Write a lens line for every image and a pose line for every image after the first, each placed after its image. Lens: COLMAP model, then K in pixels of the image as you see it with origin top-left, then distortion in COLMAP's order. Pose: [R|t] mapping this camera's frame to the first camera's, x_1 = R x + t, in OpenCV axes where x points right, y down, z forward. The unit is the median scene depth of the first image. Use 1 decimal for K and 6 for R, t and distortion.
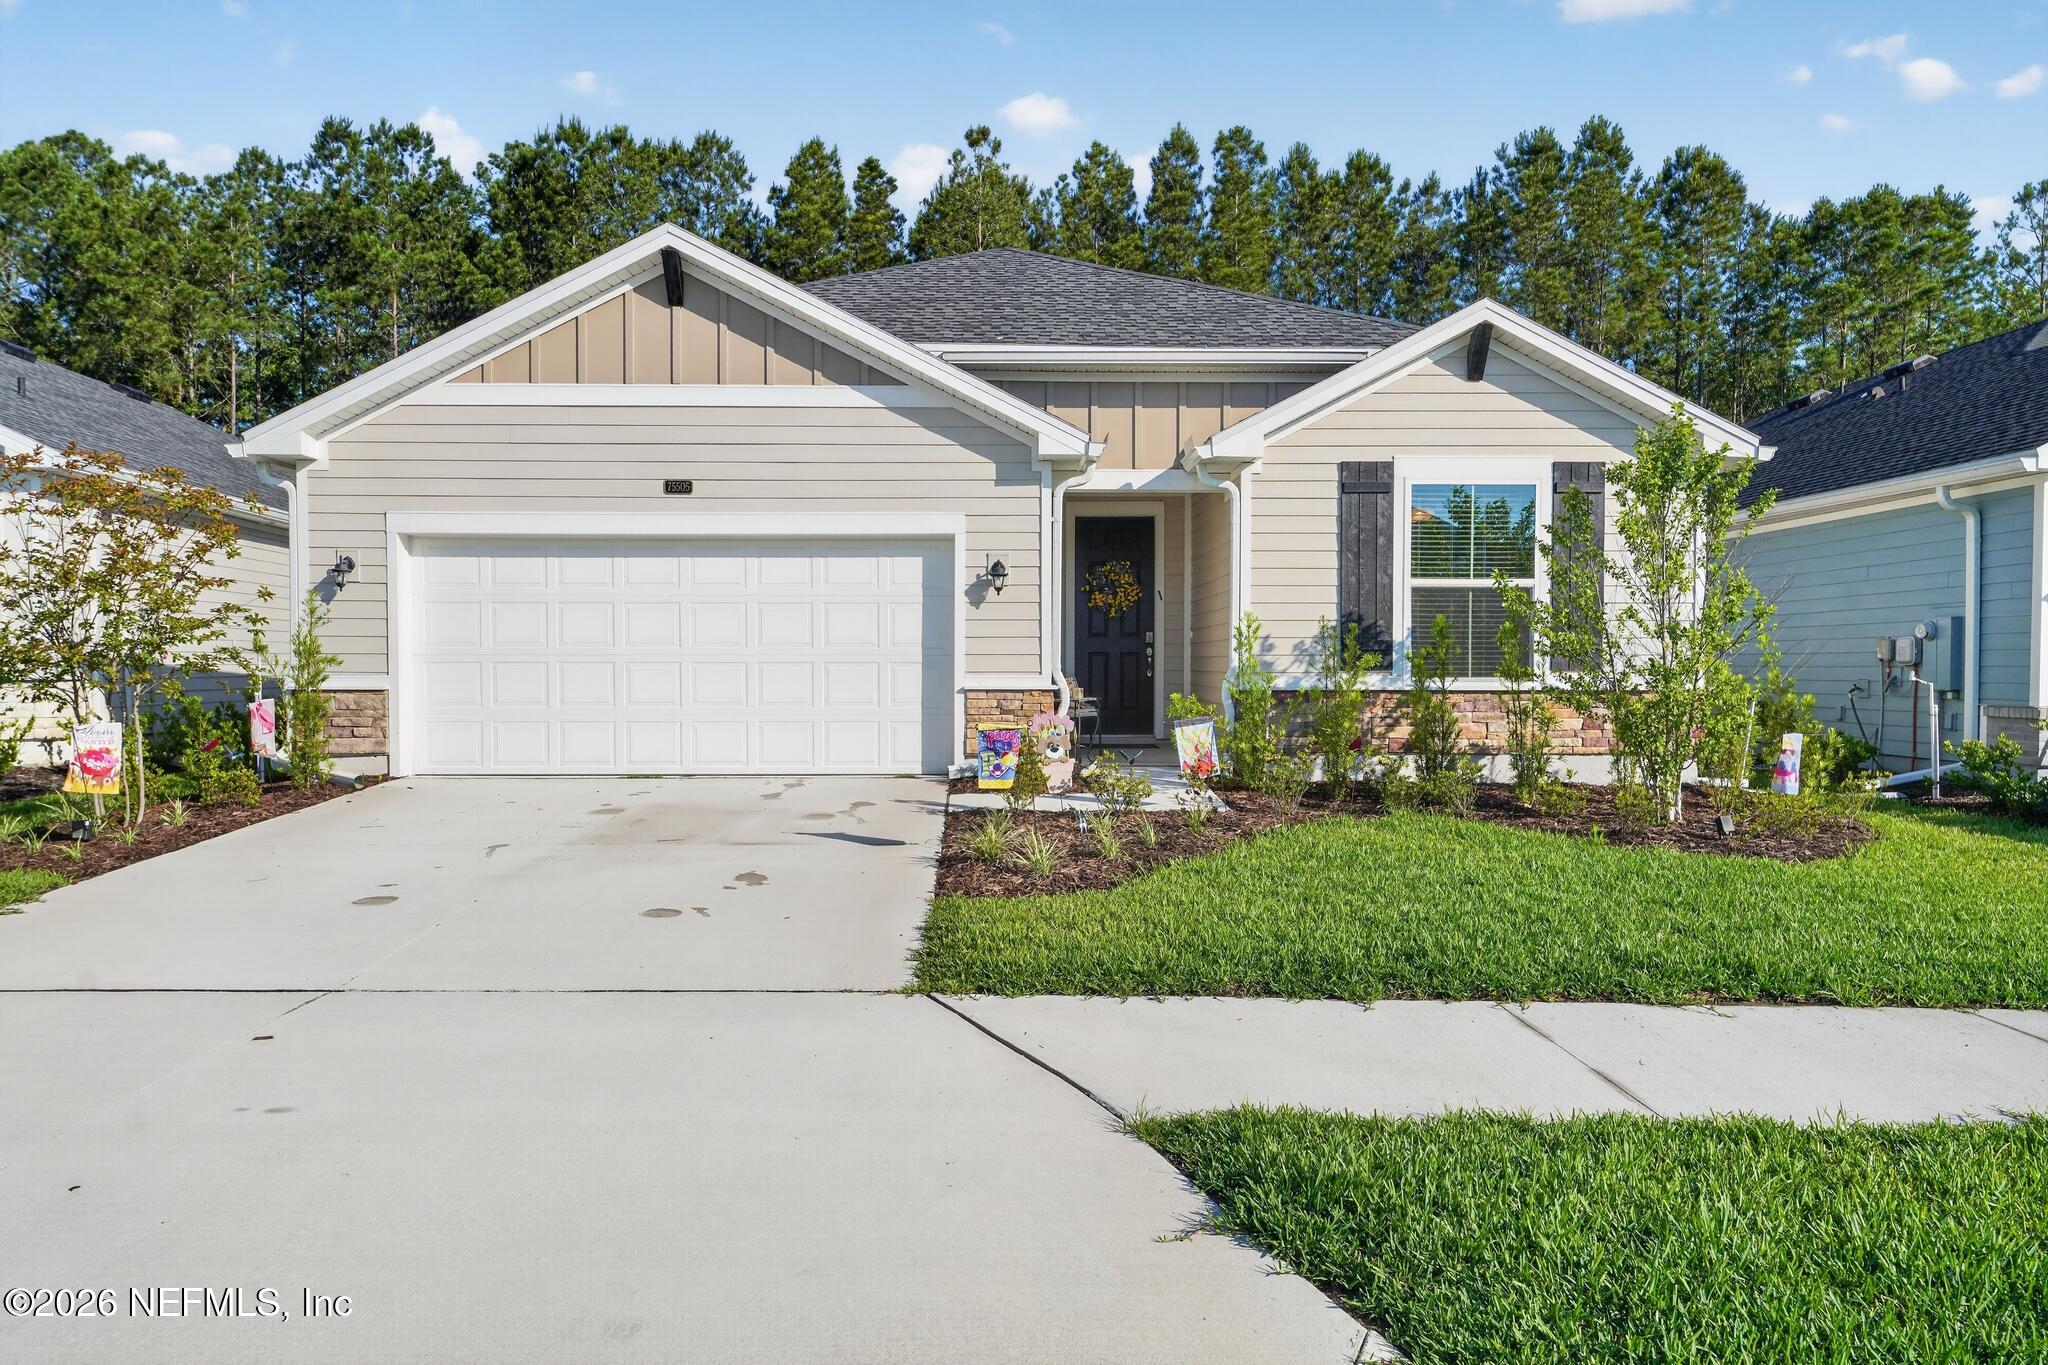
lens RADIAL K [[1514.7, 0, 1075.4], [0, 1514.7, 687.9], [0, 0, 1]] dist [-0.000301, 0.003187]
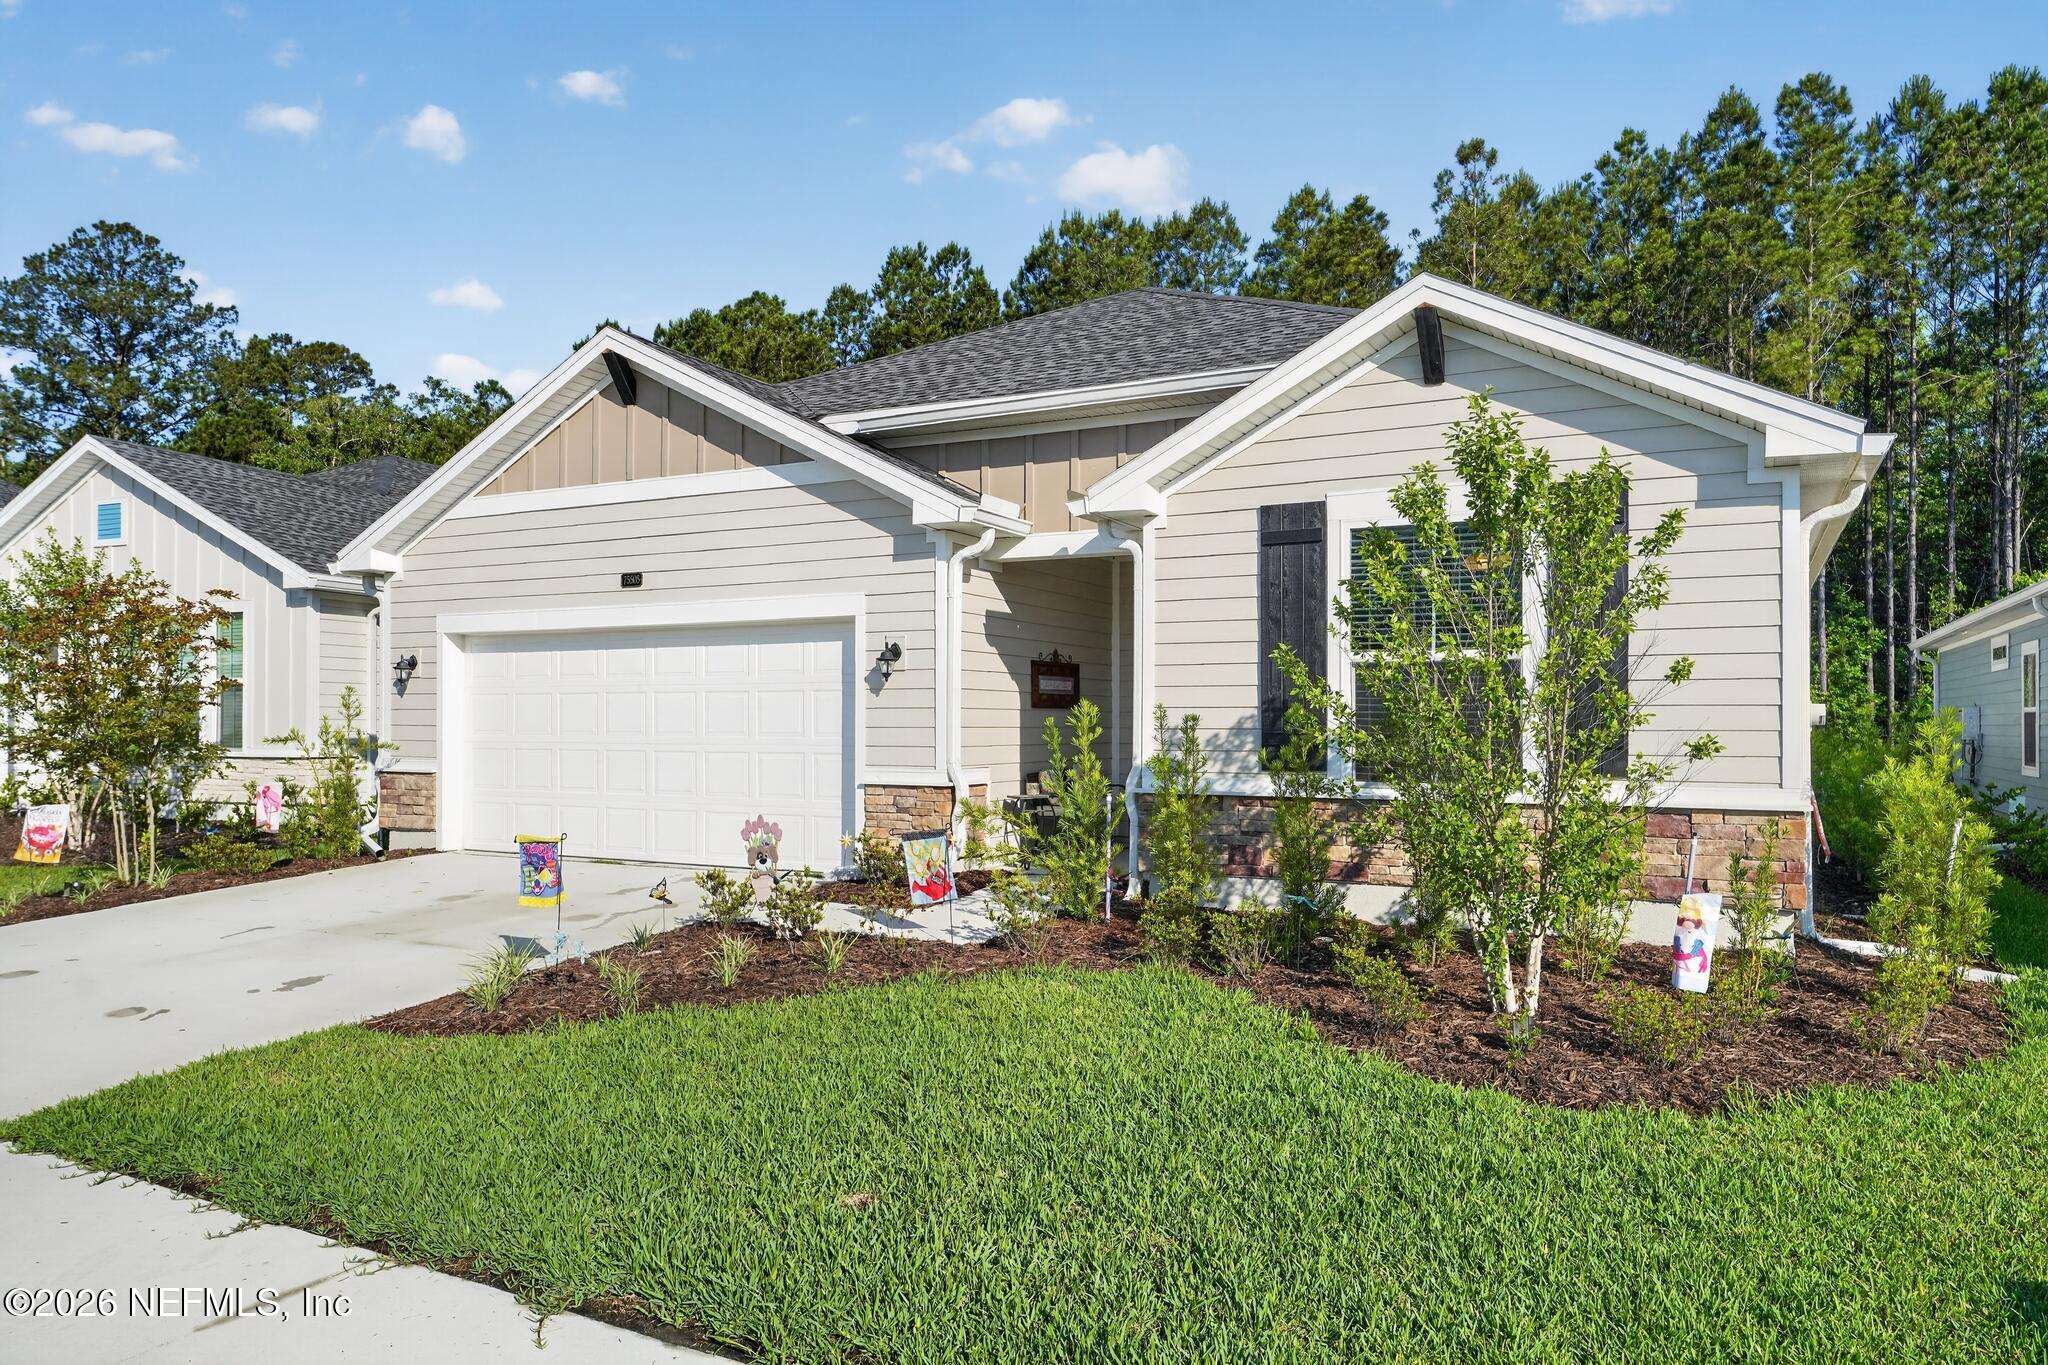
lens RADIAL K [[1514.7, 0, 1075.4], [0, 1514.7, 687.9], [0, 0, 1]] dist [-0.000301, 0.003187]
pose [[0.846958, -0.009171, -0.531581, 0.511955], [-0.009400, 0.999437, -0.032219, -0.028308], [0.531577, 0.032285, 0.846395, 0.282375]]
